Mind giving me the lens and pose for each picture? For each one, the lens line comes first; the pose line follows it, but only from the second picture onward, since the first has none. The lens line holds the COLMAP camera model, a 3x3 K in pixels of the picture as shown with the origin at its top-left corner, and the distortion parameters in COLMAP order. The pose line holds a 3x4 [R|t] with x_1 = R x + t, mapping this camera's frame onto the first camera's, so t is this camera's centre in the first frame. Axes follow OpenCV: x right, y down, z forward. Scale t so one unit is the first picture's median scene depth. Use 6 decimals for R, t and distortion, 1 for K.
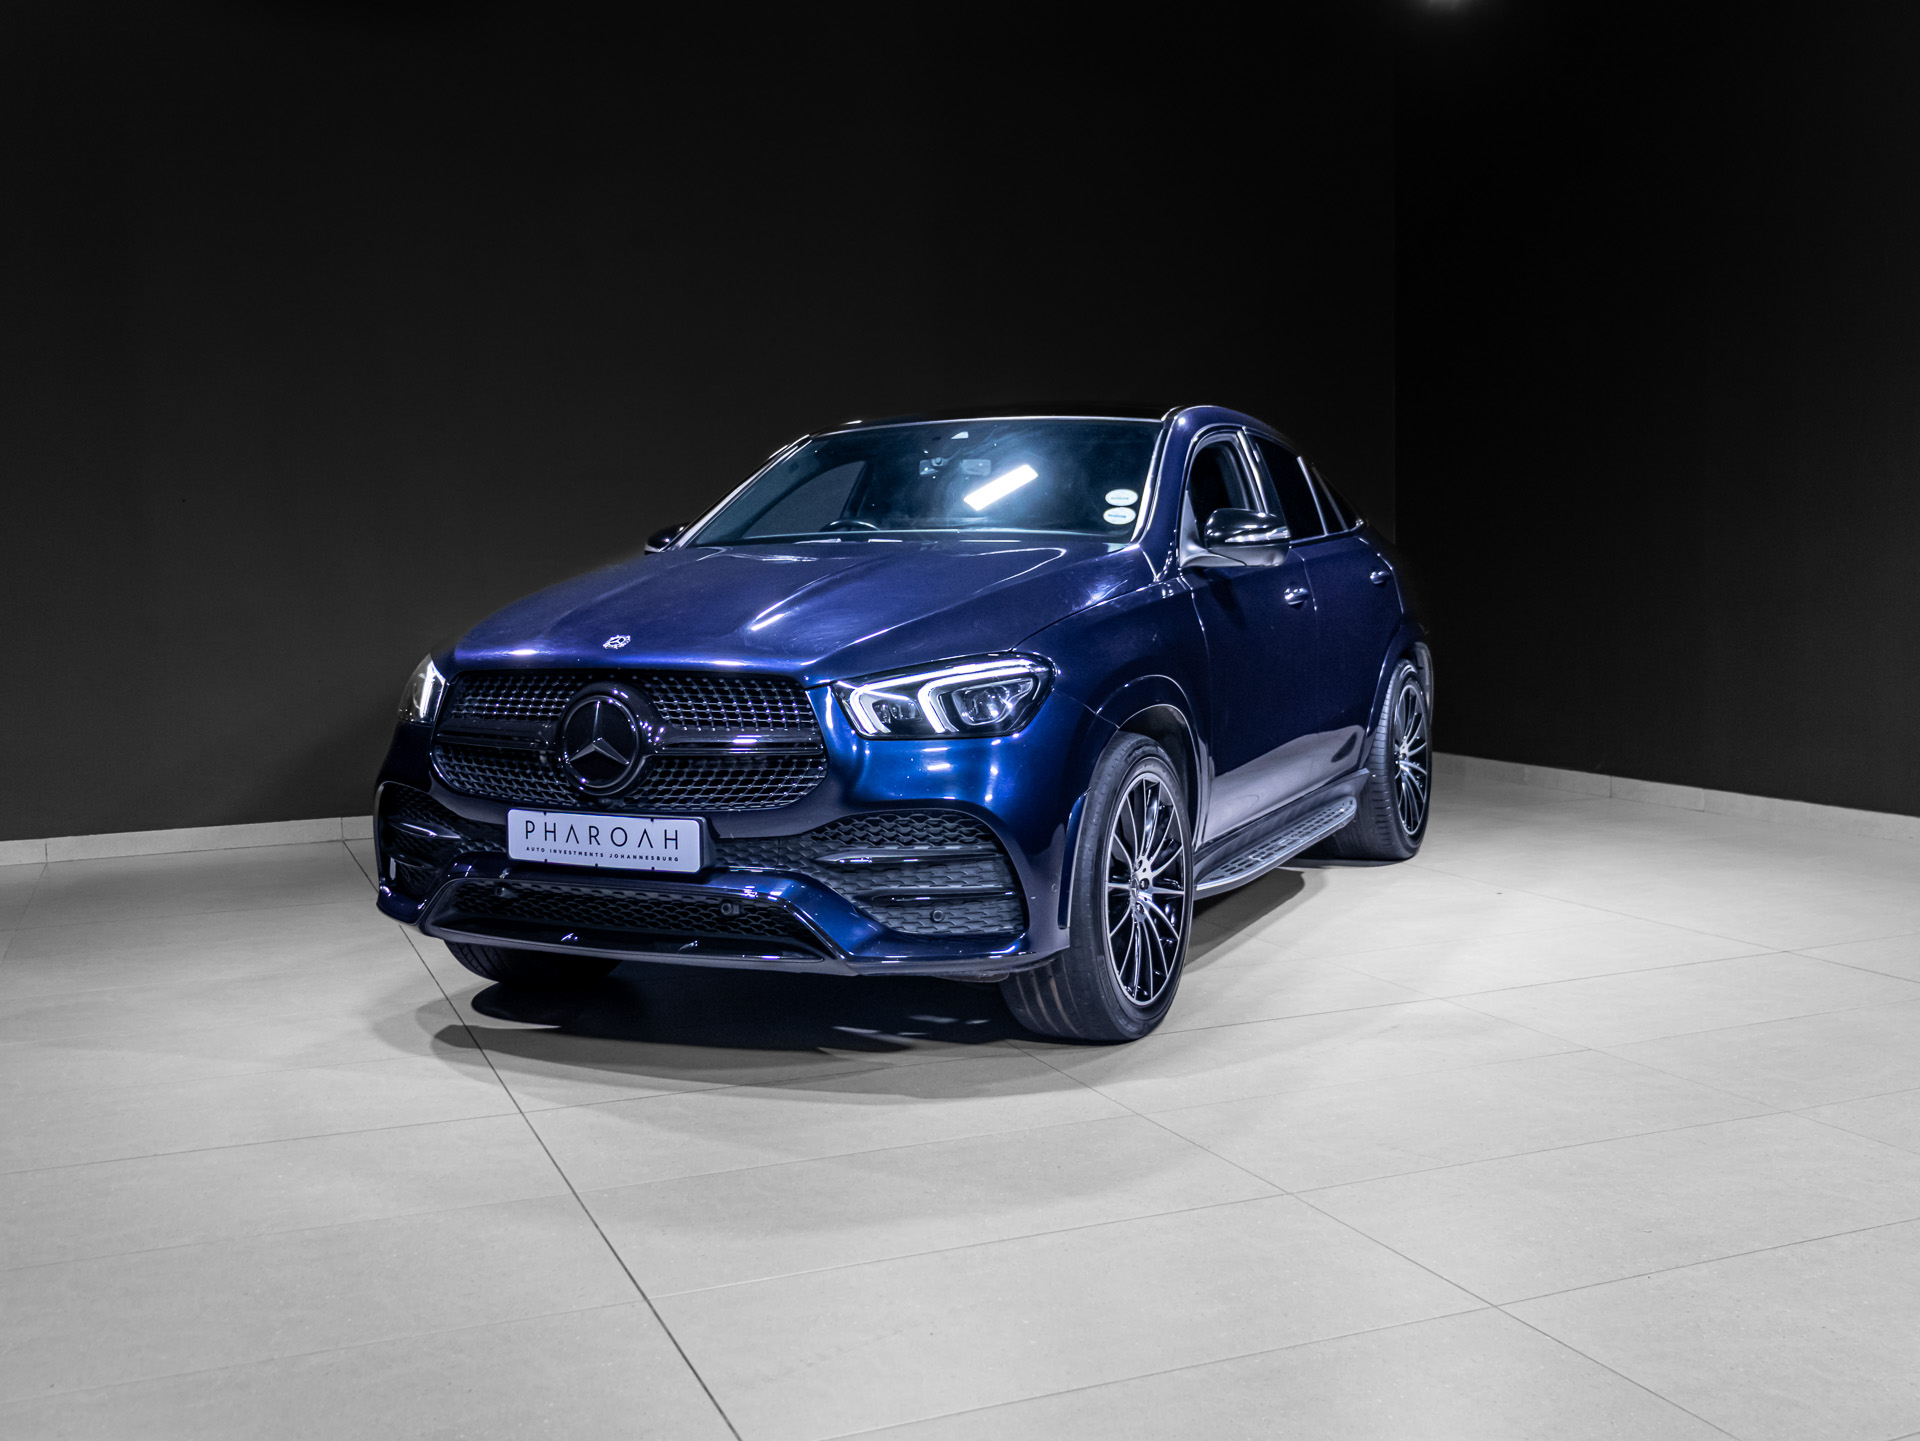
lens RADIAL K [[1894.2, 0, 960.1], [0, 1894.2, 723.0], [0, 0, 1]] dist [-0.061367, 0.001384]
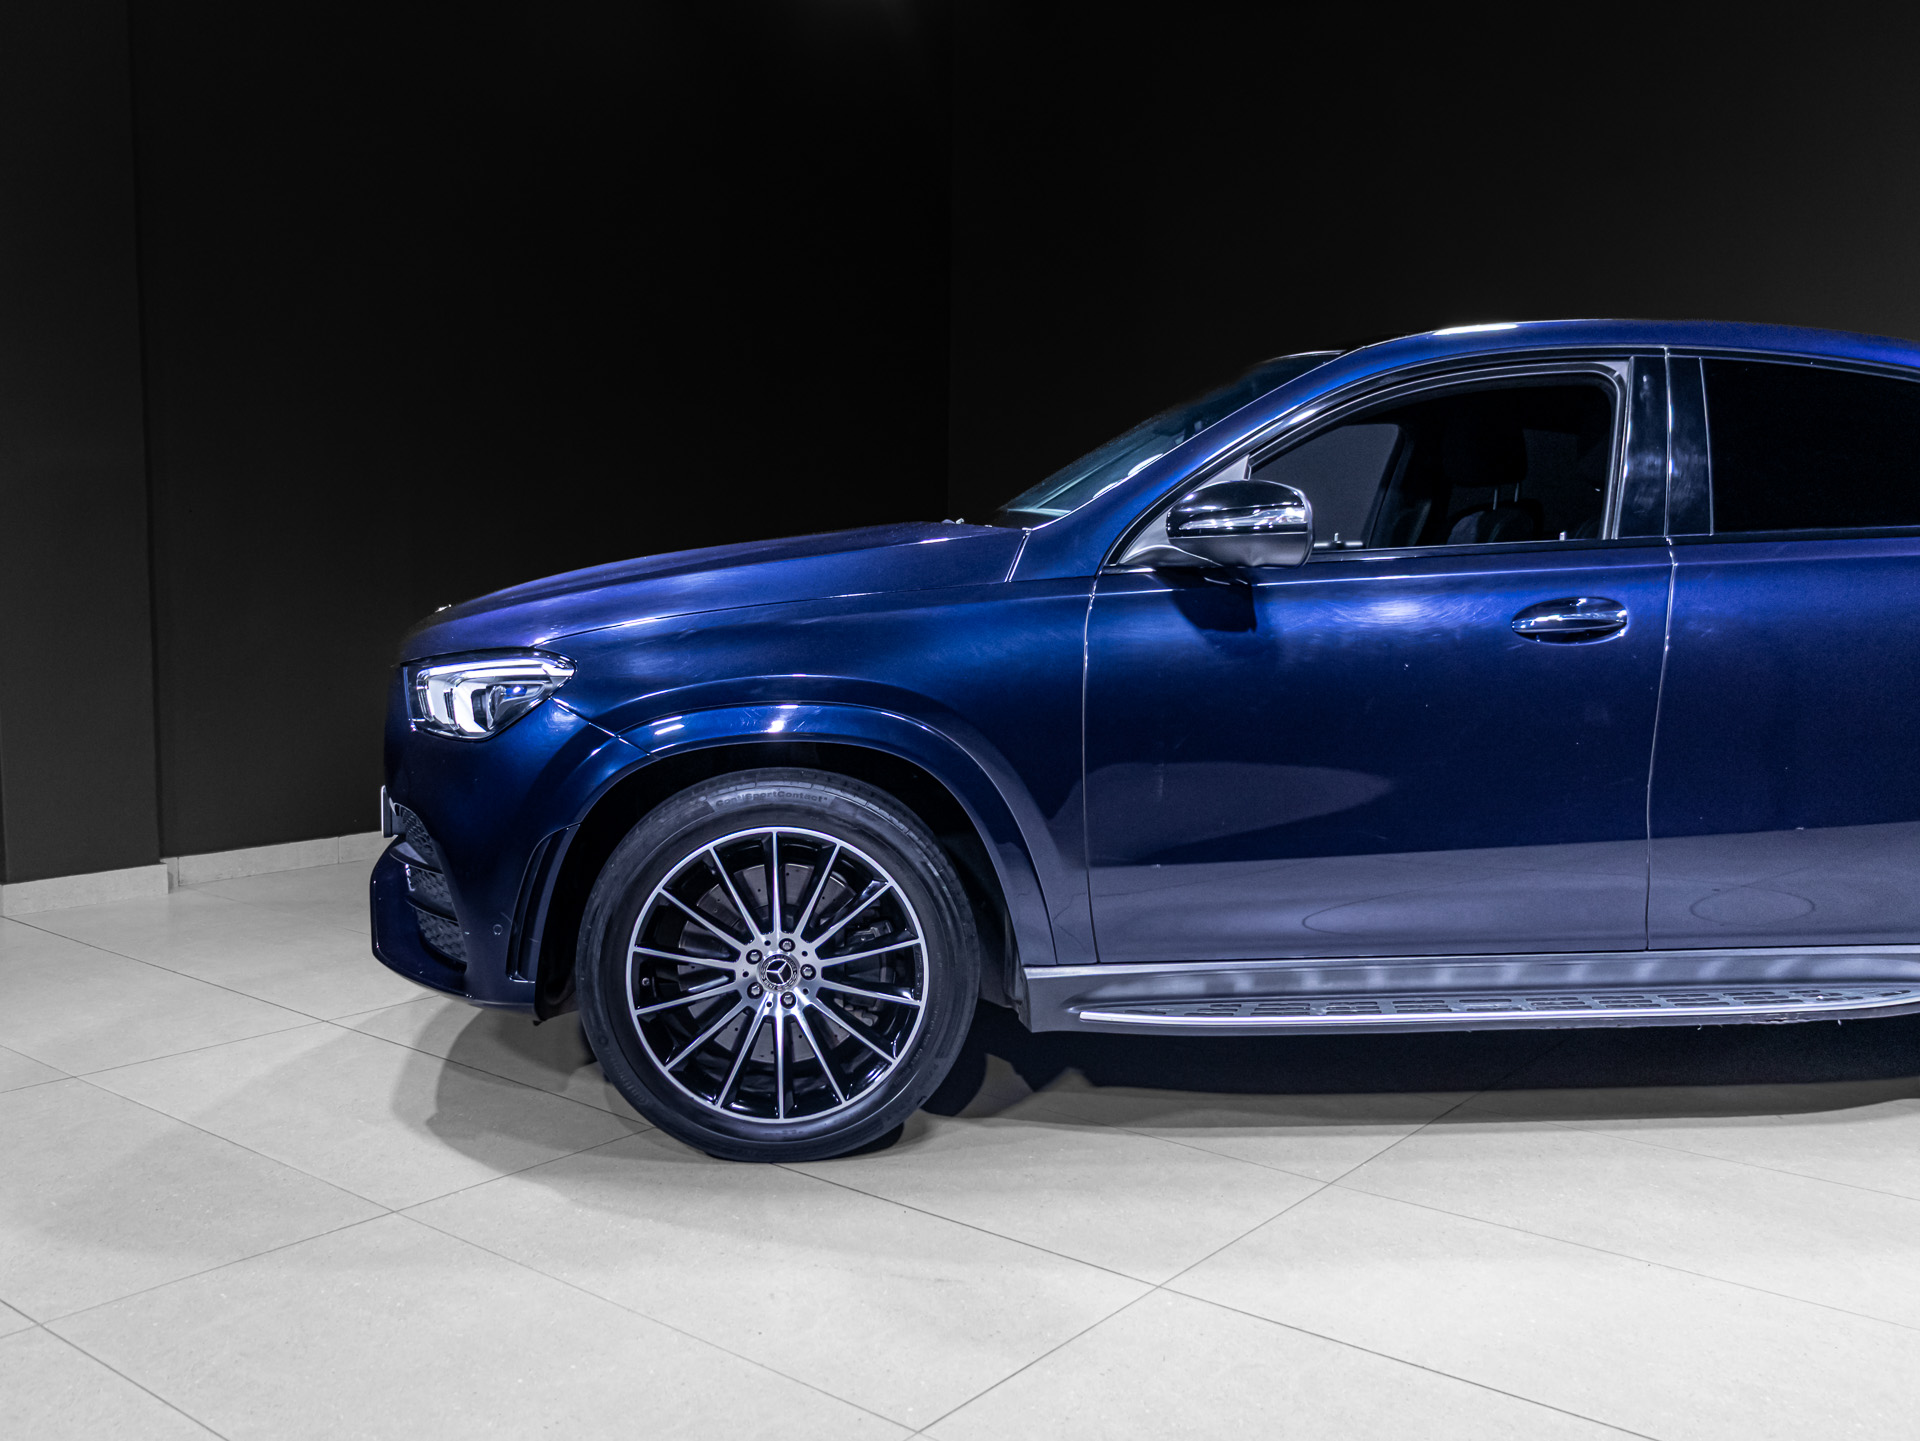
lens RADIAL K [[1703.6, 0, 966.3], [0, 1703.6, 731.8], [0, 0, 1]] dist [-0.003557, -0.004161]
pose [[0.502822, 0.115009, -0.856705, 0.792589], [-0.095611, 0.992427, 0.077112, -0.078832], [0.859086, 0.043137, 0.510010, 0.782955]]
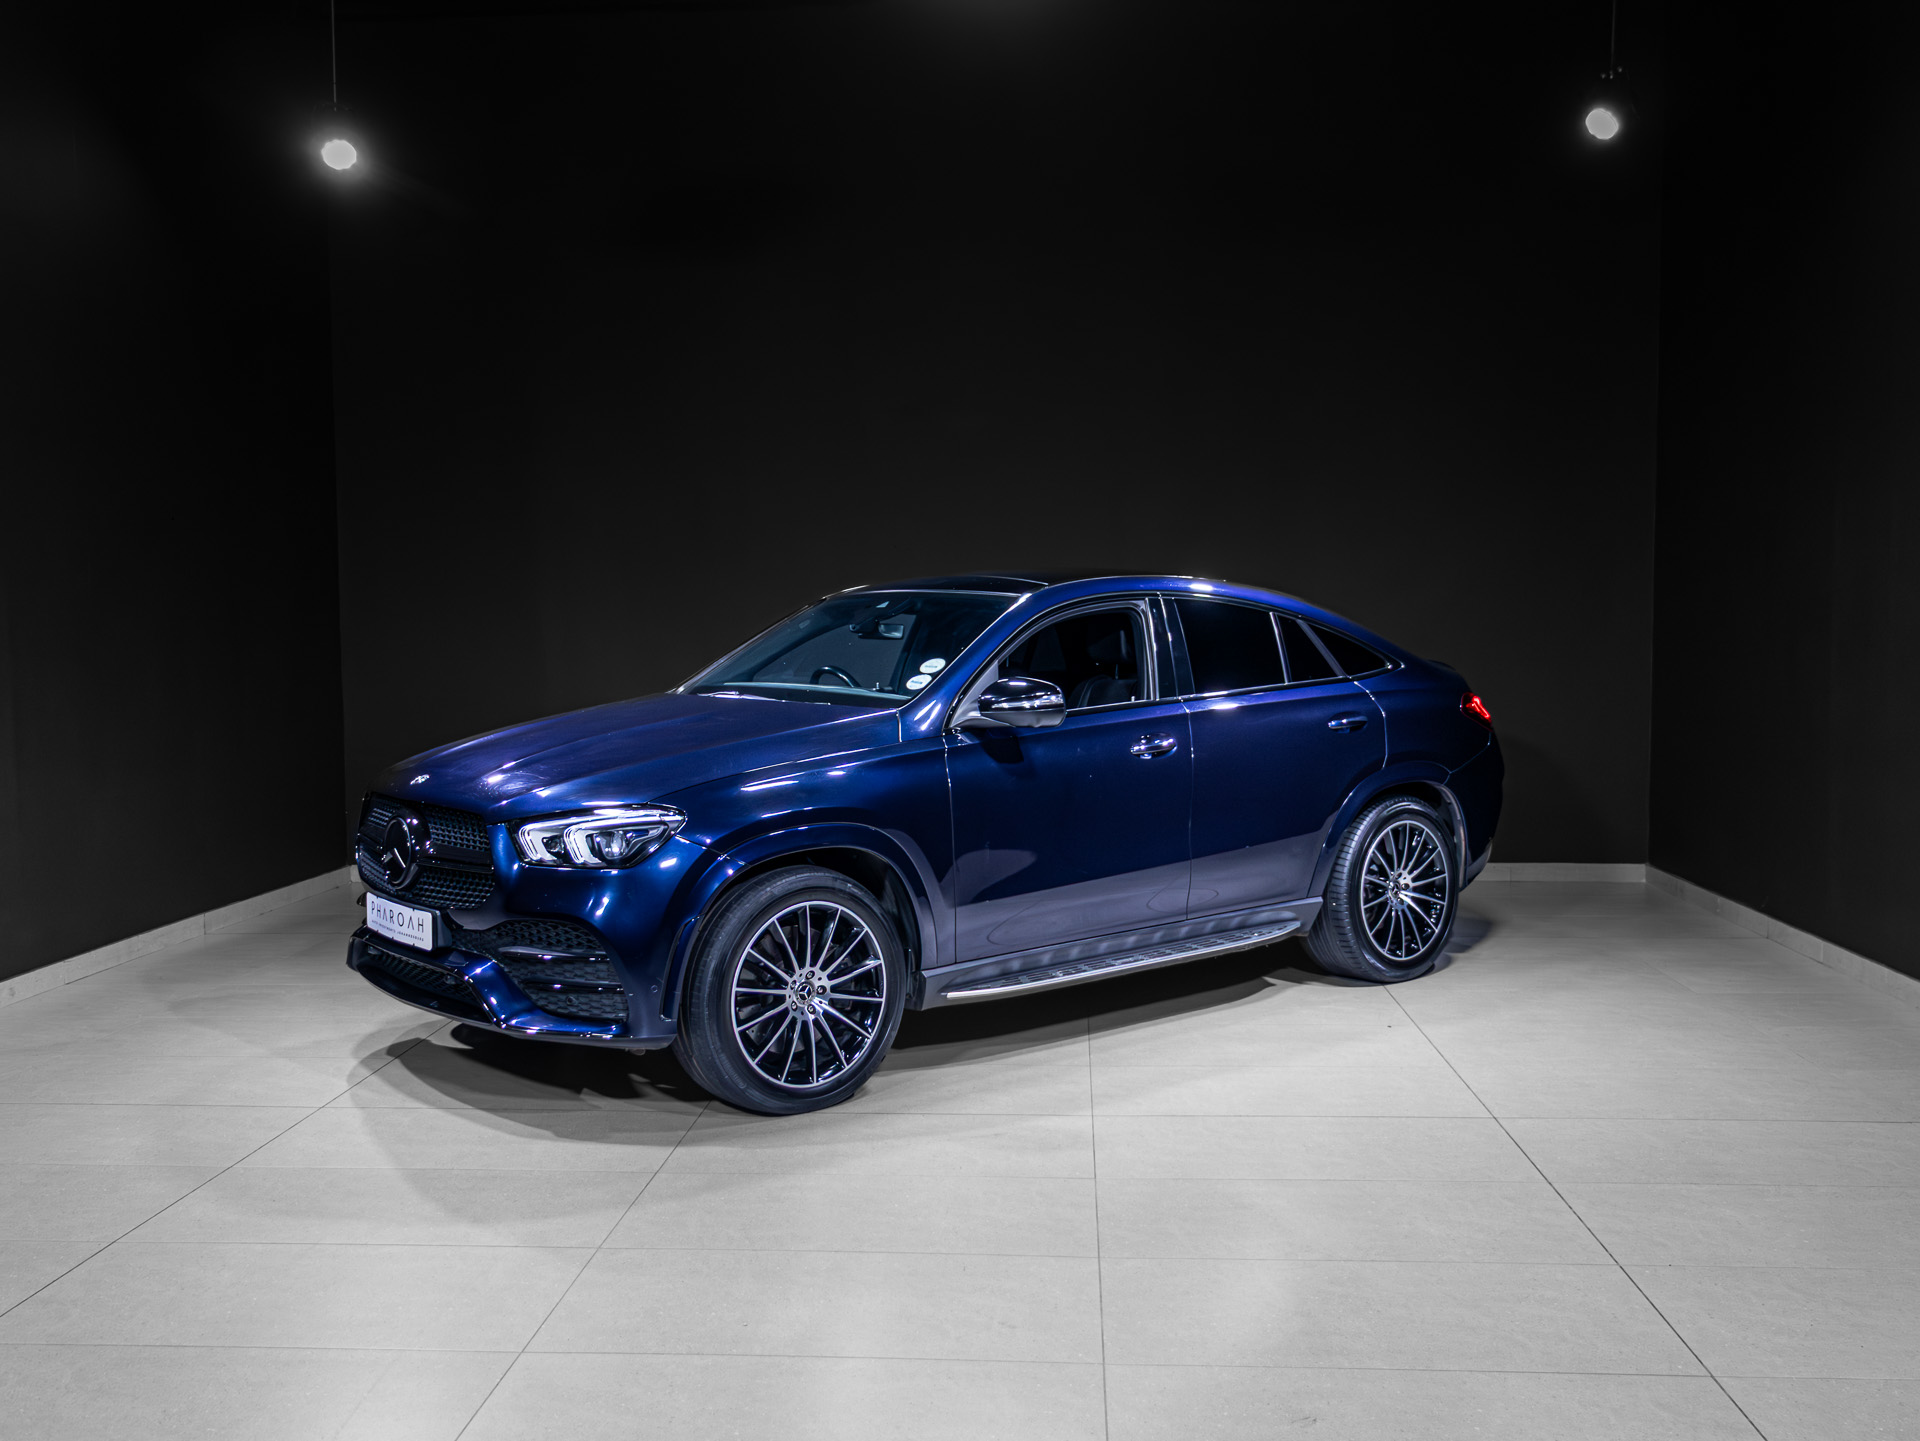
lens RADIAL K [[1703.6, 0, 966.3], [0, 1703.6, 731.8], [0, 0, 1]] dist [-0.003557, -0.004161]
pose [[0.904240, 0.042463, -0.424909, 0.727455], [-0.049159, 0.998779, -0.004803, -0.093059], [0.424186, 0.025232, 0.905223, 0.029681]]
